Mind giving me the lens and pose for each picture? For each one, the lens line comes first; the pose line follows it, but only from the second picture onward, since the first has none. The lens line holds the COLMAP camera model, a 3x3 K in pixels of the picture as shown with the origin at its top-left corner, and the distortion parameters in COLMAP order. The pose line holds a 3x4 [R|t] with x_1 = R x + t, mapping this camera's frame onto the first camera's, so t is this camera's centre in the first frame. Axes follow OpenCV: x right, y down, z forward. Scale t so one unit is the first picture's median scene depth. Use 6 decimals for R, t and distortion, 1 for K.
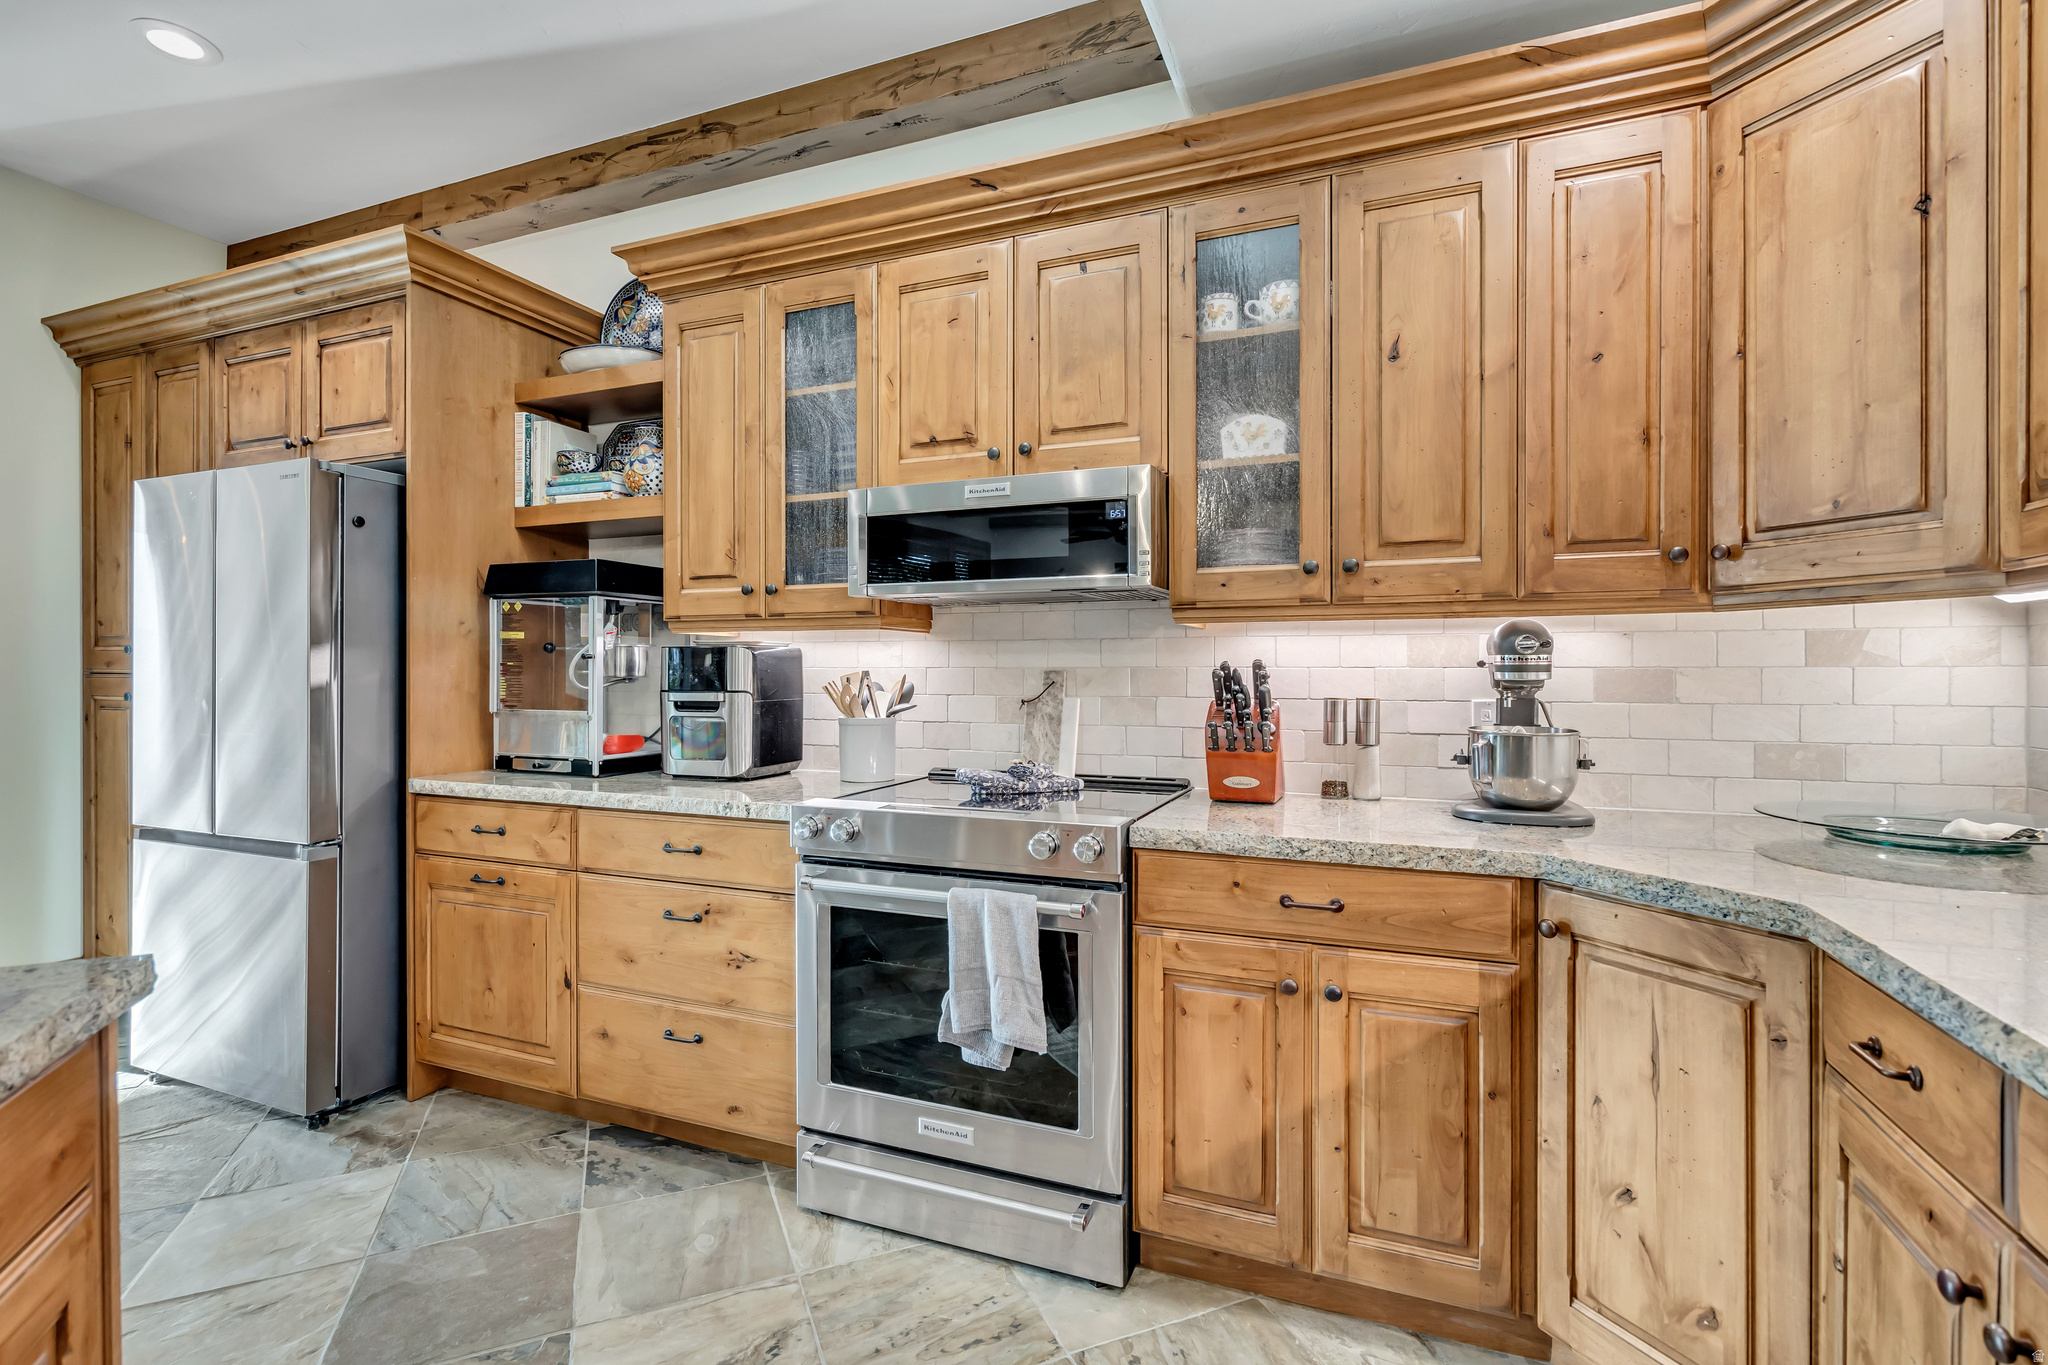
lens RADIAL K [[936.3, 0, 1022.3], [0, 936.3, 679.0], [0, 0, 1]] dist [0.000427, -0.000102]
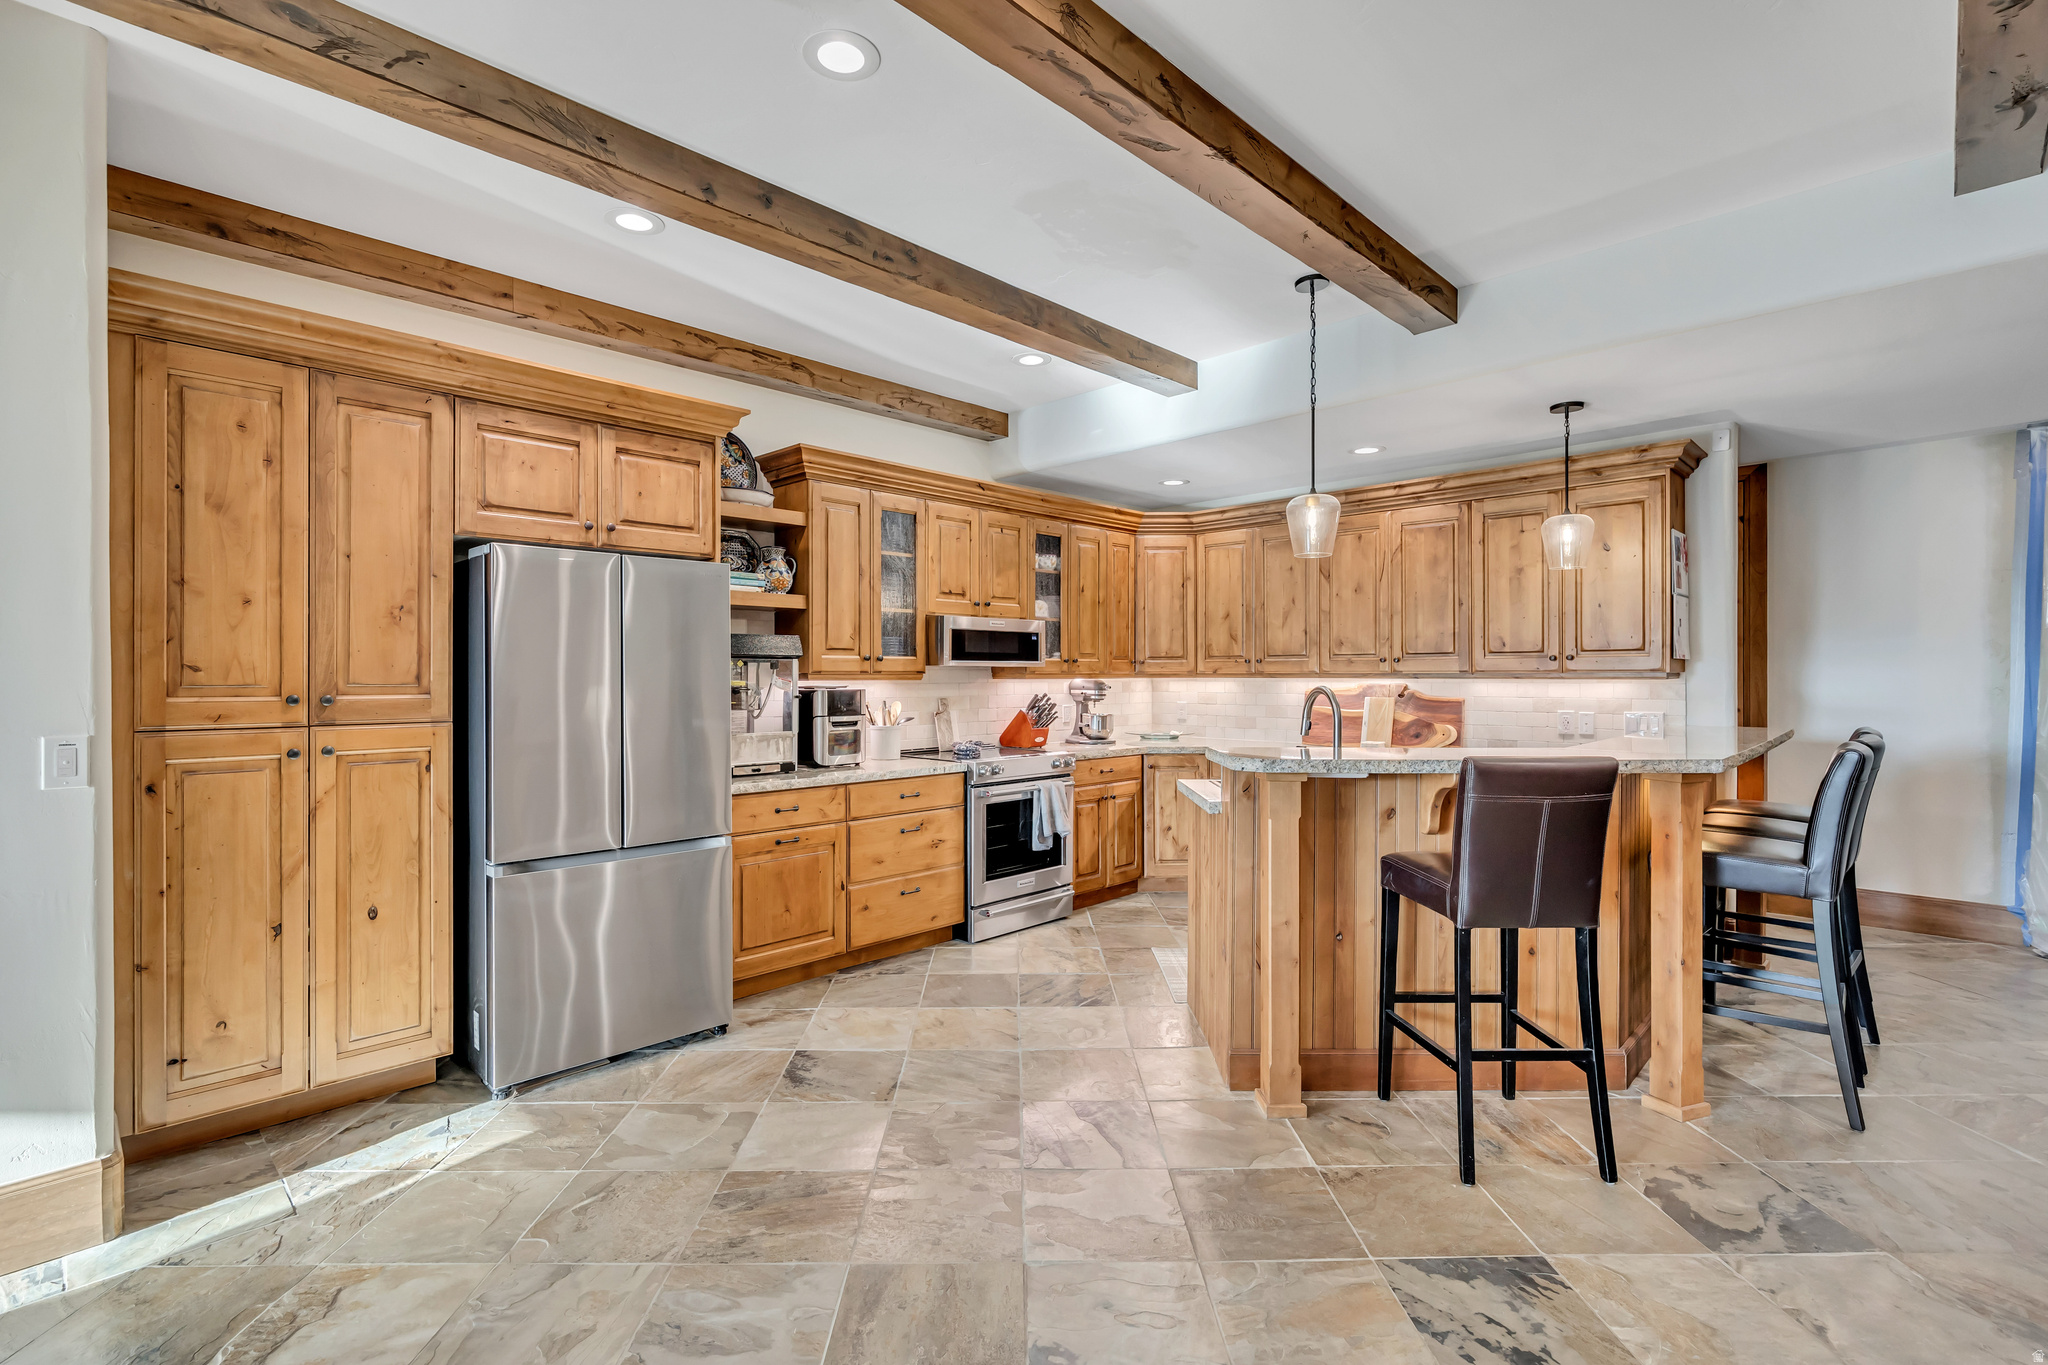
lens RADIAL K [[936.3, 0, 1025.6], [0, 936.3, 677.8], [0, 0, 1]] dist [0.000427, -0.000102]
pose [[0.375086, -0.005493, 0.926974, -1.978021], [0.006575, 0.999973, 0.003266, -0.064818], [-0.926967, 0.004870, 0.375112, 0.040709]]
